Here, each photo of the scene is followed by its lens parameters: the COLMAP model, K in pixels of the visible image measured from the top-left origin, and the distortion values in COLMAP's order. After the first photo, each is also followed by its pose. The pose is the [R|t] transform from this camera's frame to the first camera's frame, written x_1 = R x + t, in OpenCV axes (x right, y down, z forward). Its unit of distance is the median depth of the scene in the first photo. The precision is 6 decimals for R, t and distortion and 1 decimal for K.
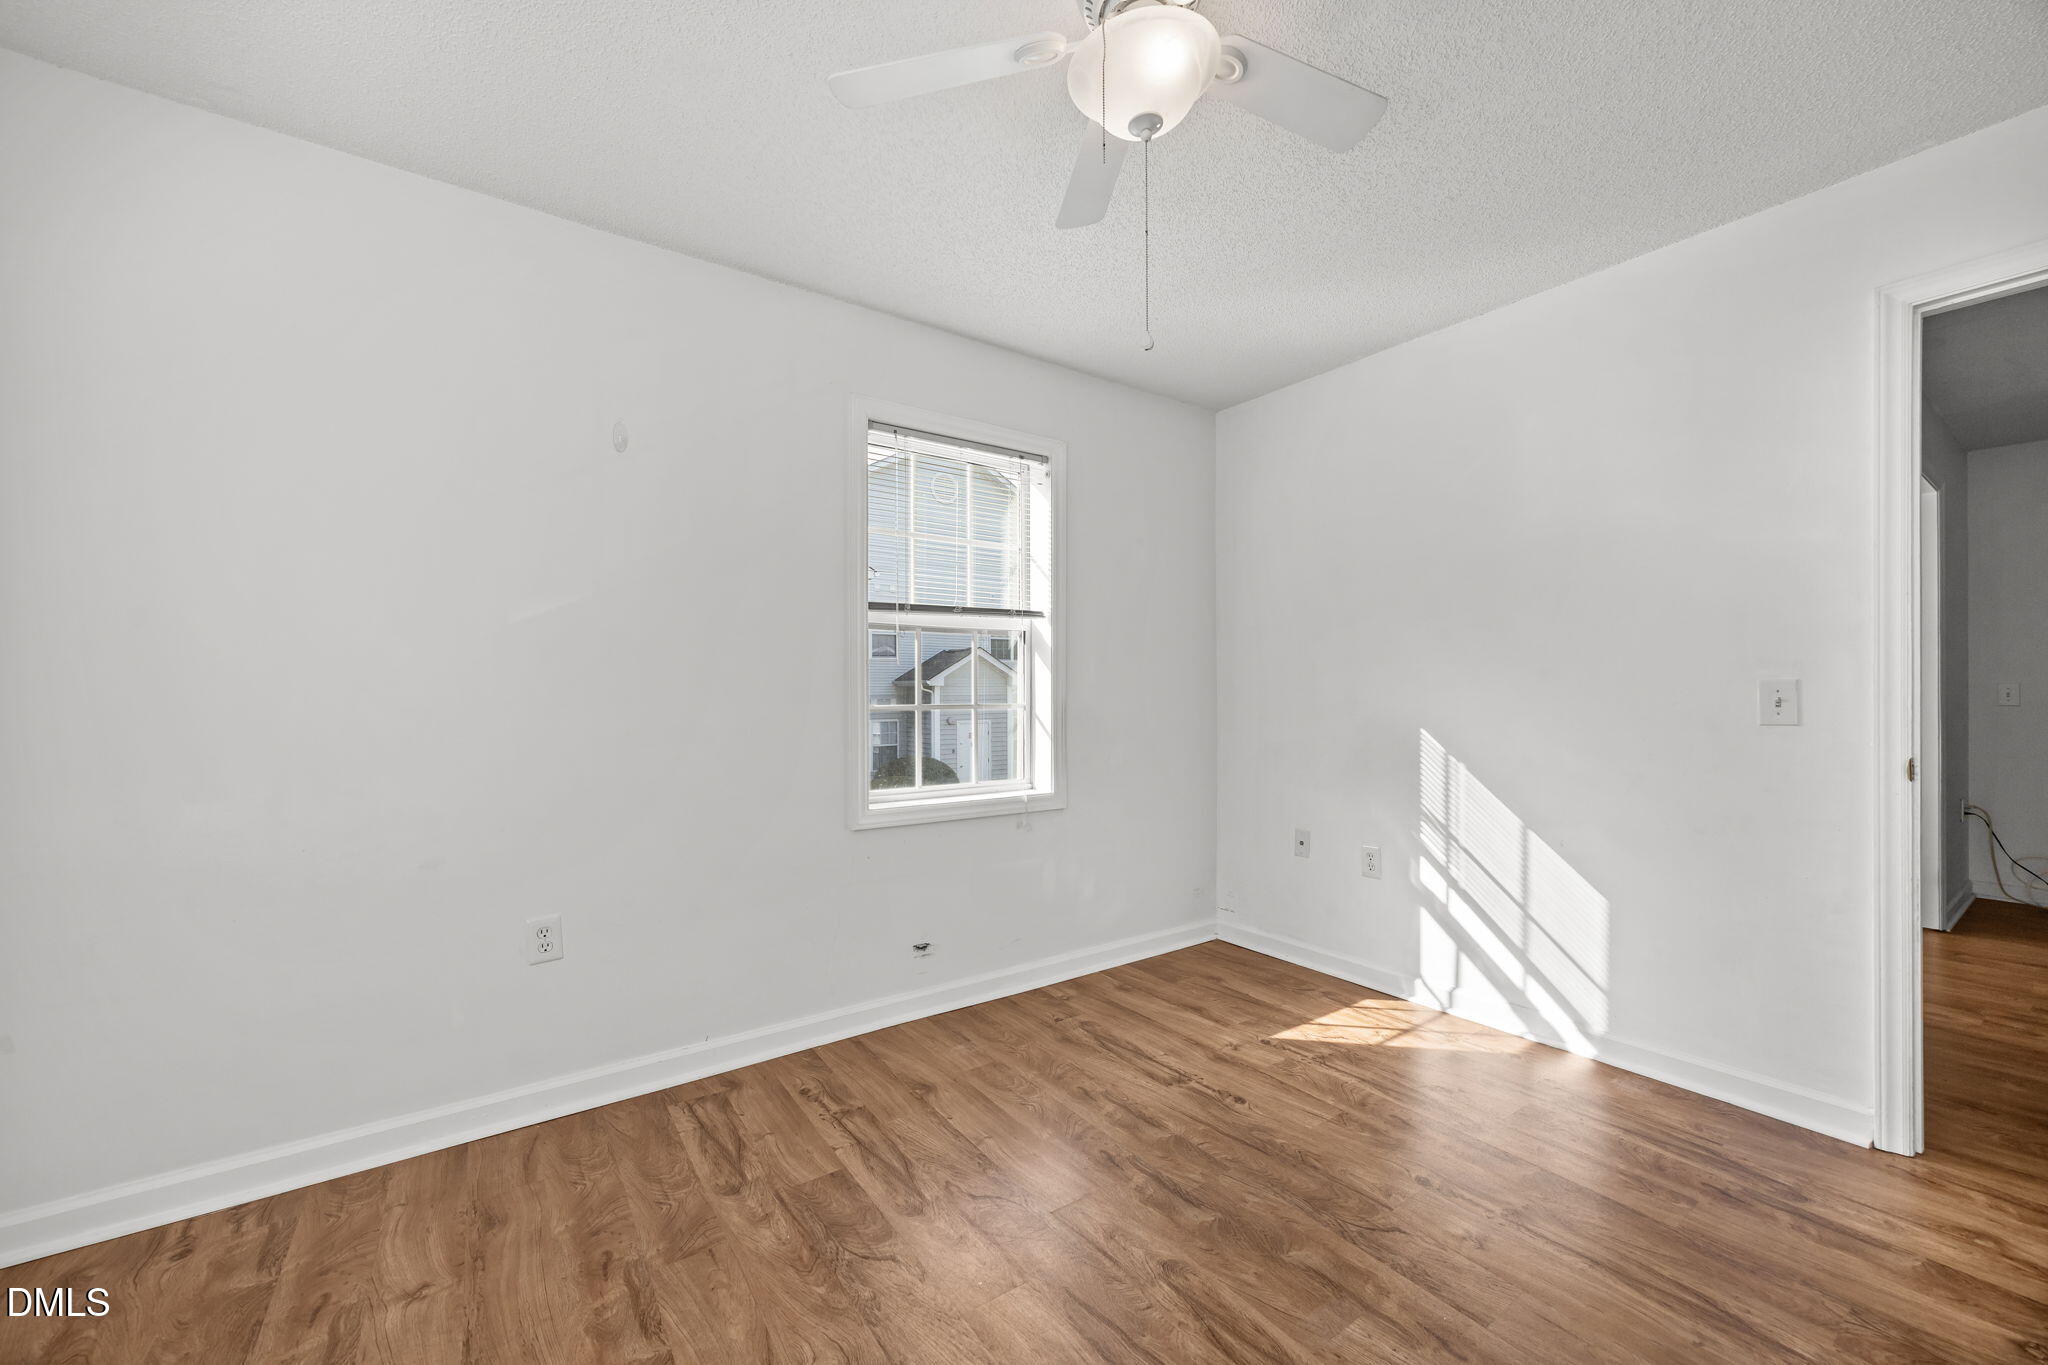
lens RADIAL K [[790.0, 0, 1027.4], [0, 790.0, 704.2], [0, 0, 1]] dist [0.000696, 0.000044]
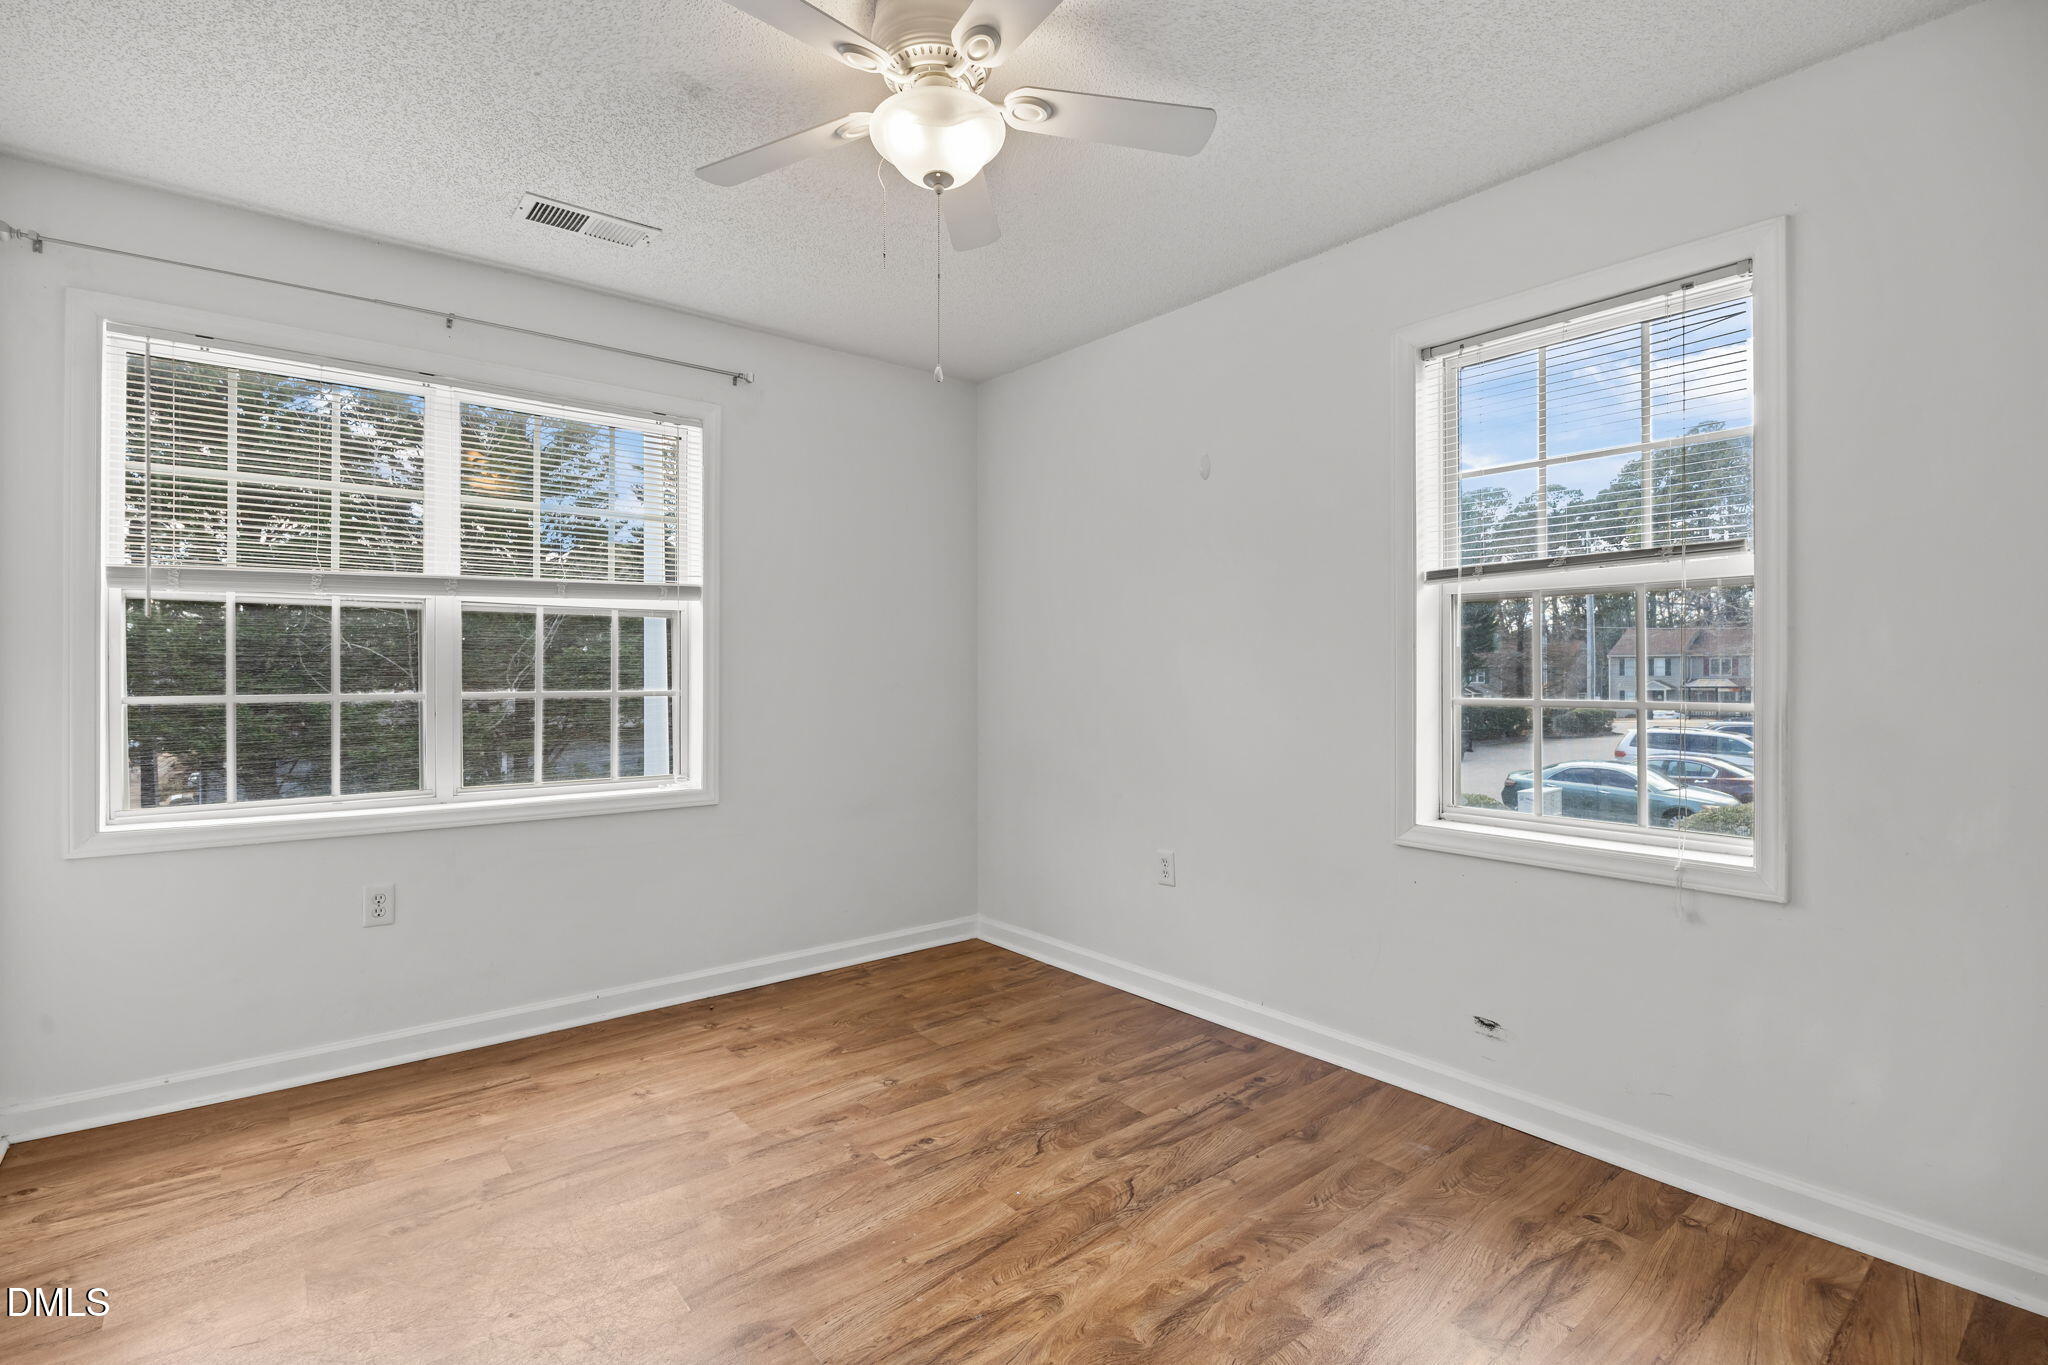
lens RADIAL K [[968.9, 0, 1024.0], [0, 968.9, 682.5], [0, 0, 1]] dist [-0.002980, -0.000513]
pose [[0.062803, 0.013465, -0.997935, 1.031793], [-0.010678, 0.999861, 0.012819, -0.030514], [0.997969, 0.009851, 0.062938, 0.692264]]
